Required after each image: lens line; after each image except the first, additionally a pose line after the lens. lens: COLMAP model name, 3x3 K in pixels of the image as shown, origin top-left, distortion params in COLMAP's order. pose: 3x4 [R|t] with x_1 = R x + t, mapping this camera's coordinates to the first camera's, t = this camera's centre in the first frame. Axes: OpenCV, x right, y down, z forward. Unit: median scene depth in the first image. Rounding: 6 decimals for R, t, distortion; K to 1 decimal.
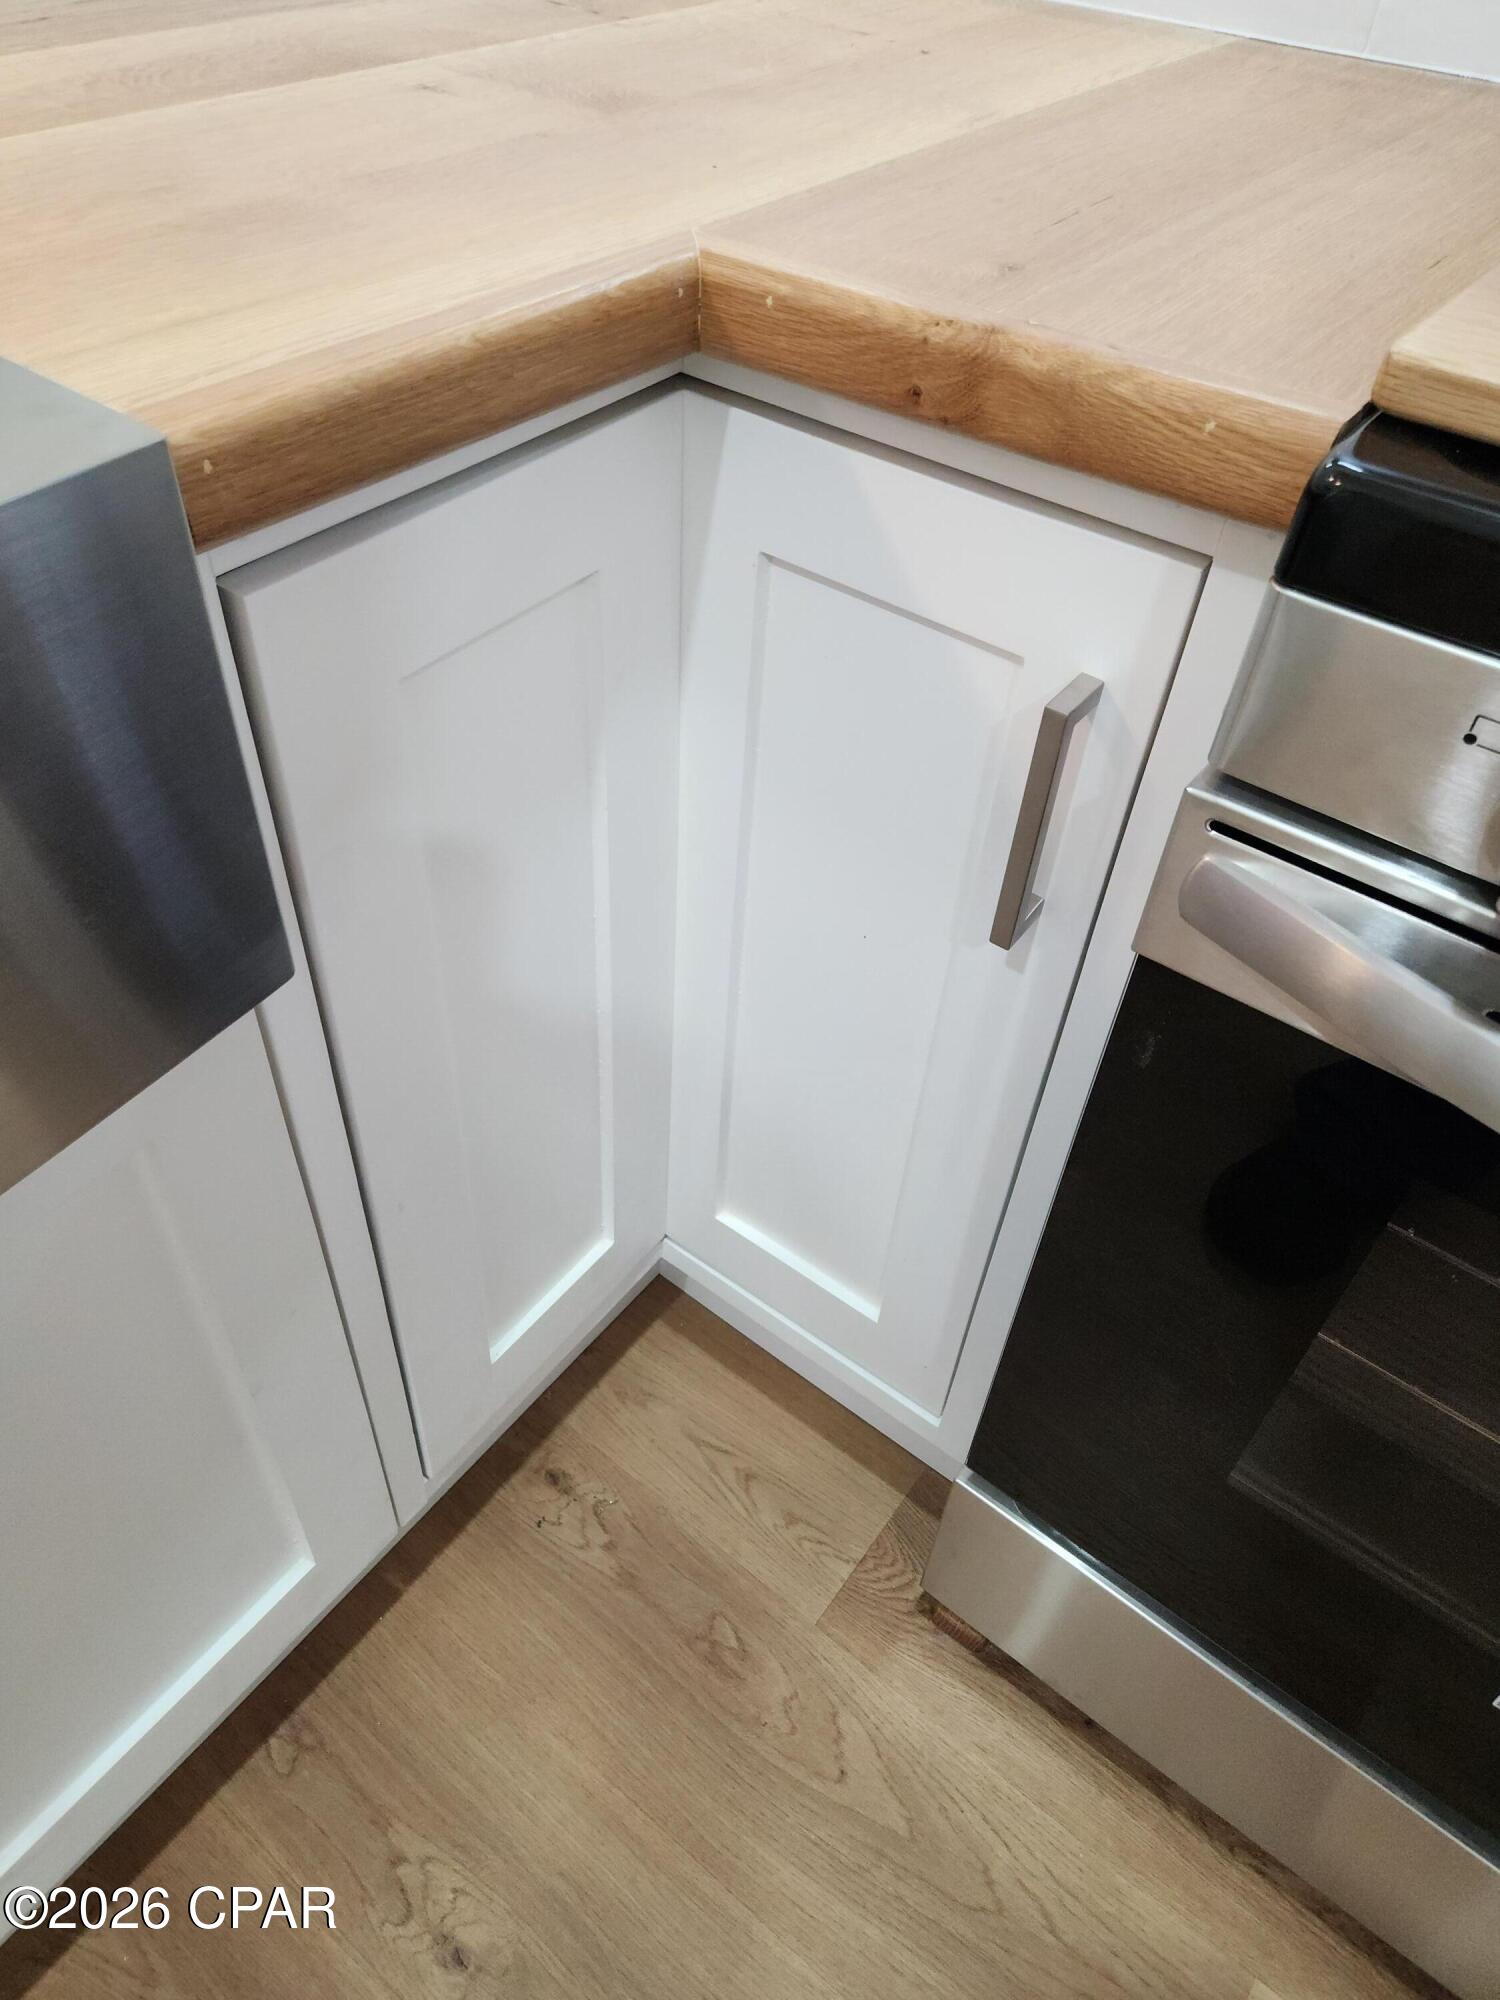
lens RADIAL K [[1362.1, 0, 745.2], [0, 1362.1, 984.3], [0, 0, 1]] dist [0.069581, -0.059356]
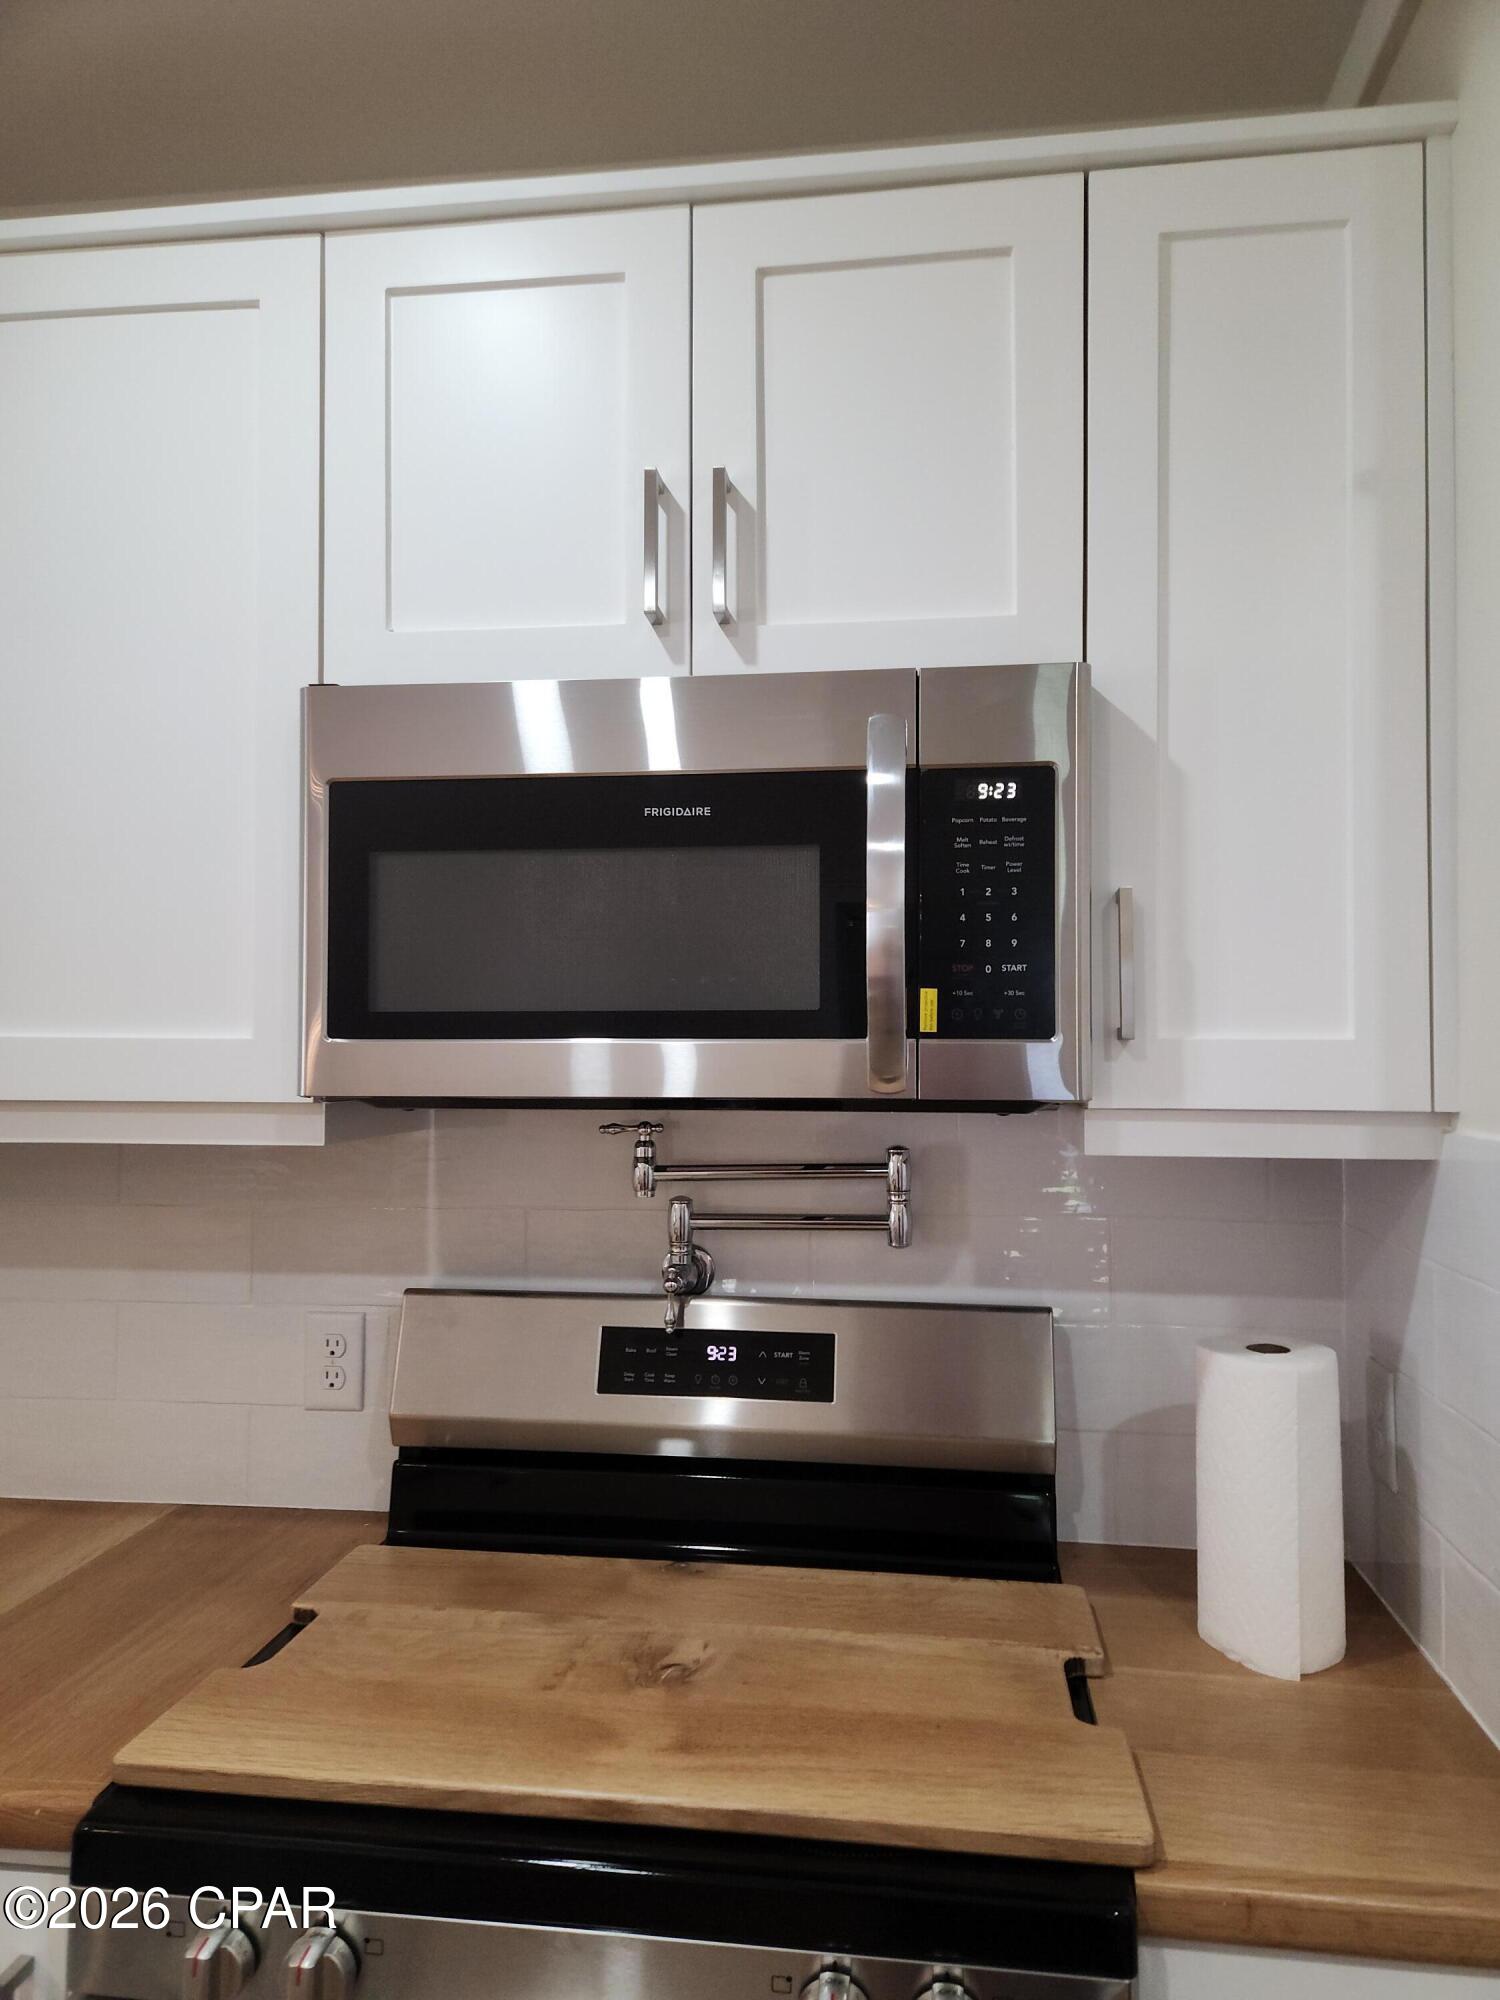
lens RADIAL K [[1341.3, 0, 764.4], [0, 1341.3, 1001.9], [0, 0, 1]] dist [0.079199, -0.063729]
pose [[0.861867, -0.031845, 0.506134, 0.135206], [0.382019, 0.697159, -0.606655, 0.216083], [-0.333537, 0.716209, 0.613024, -0.776572]]
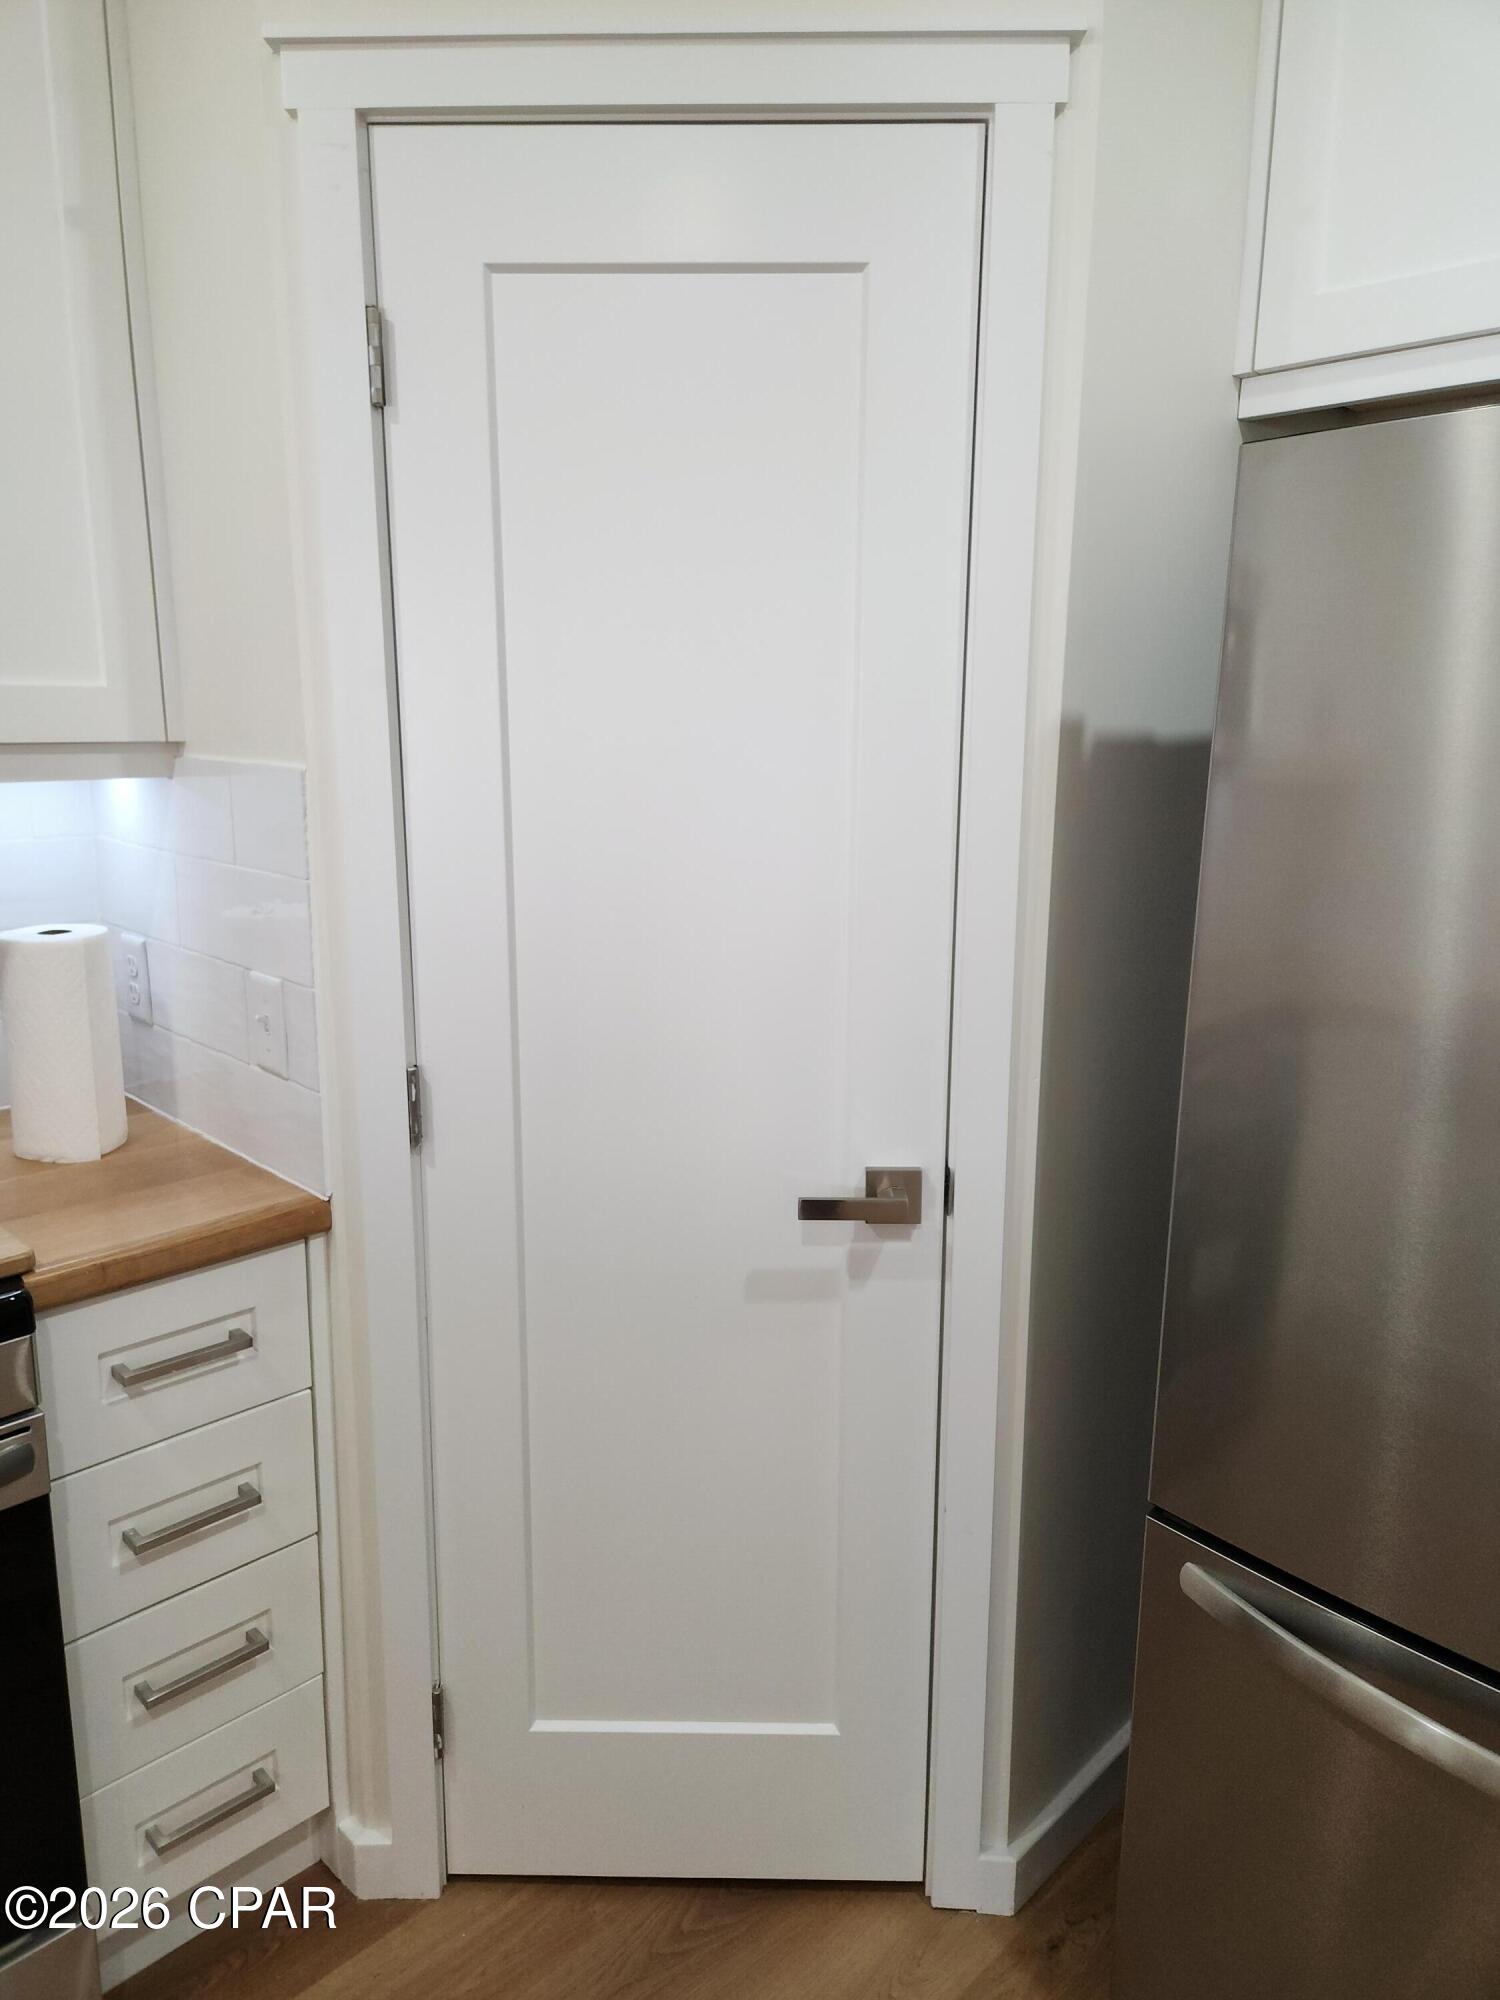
lens RADIAL K [[1362.1, 0, 745.2], [0, 1362.1, 984.3], [0, 0, 1]] dist [0.069581, -0.059356]
pose [[0.134891, -0.251209, 0.958488, -0.344215], [0.692325, 0.715926, 0.090203, 0.326518], [-0.708866, 0.651417, 0.270490, -0.926640]]
